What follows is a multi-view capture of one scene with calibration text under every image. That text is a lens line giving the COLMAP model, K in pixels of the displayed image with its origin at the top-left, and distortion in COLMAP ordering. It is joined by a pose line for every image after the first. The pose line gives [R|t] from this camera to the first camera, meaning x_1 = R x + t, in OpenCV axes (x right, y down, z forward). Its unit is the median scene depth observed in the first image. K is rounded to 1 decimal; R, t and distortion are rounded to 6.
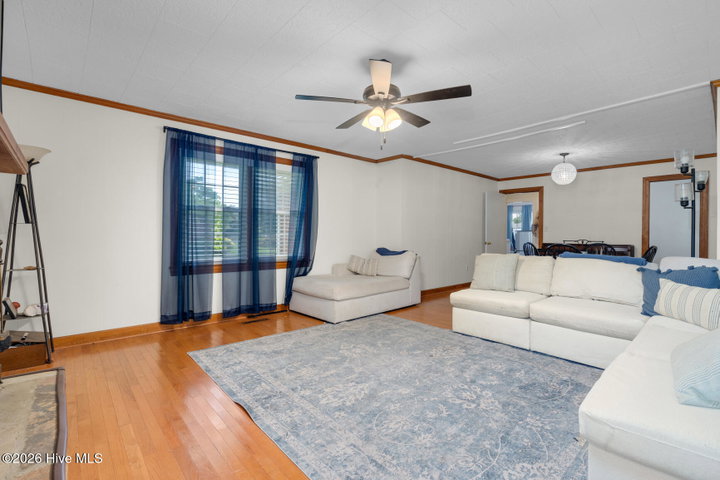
lens RADIAL K [[327.9, 0, 360.0], [0, 327.9, 232.7], [0, 0, 1]] dist [0.000344, 0.000147]
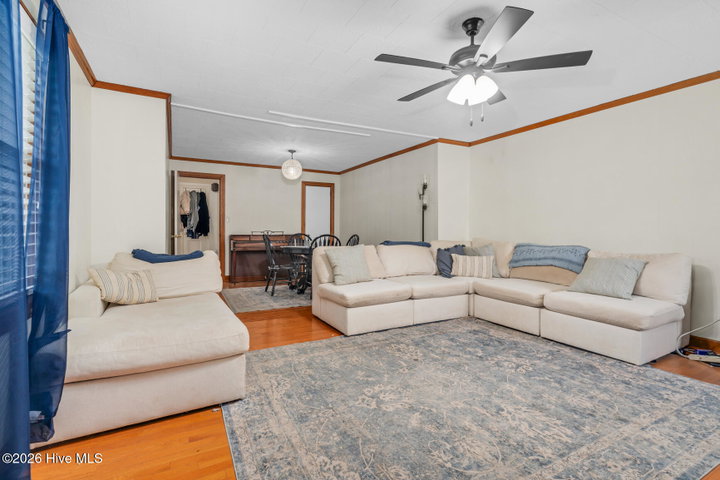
lens RADIAL K [[339.4, 0, 357.9], [0, 339.4, 235.6], [0, 0, 1]] dist [0.000238, 0.000055]
pose [[0.240998, -0.023346, 0.970245, -0.813246], [-0.008856, 0.999616, 0.026253, 0.007852], [-0.970485, -0.014919, 0.240699, 1.040622]]
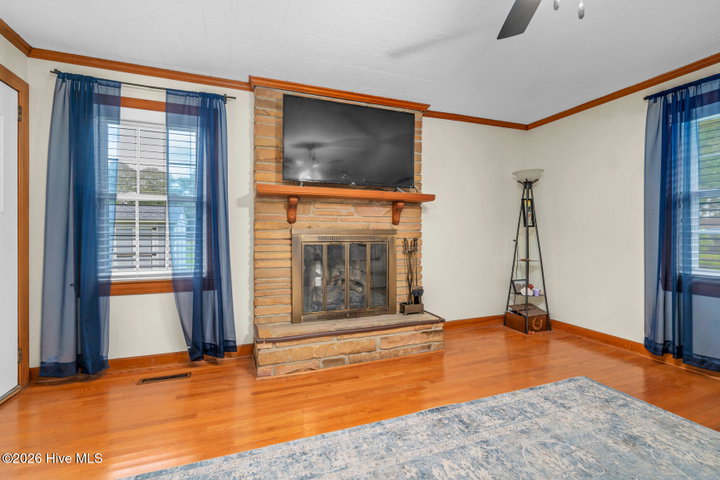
lens RADIAL K [[327.9, 0, 360.0], [0, 327.9, 232.7], [0, 0, 1]] dist [0.000344, 0.000147]
pose [[-0.361425, -0.009286, -0.932355, 0.516665], [0.006078, 0.999906, -0.012315, 0.009110], [0.932381, -0.010118, -0.361335, 0.874512]]
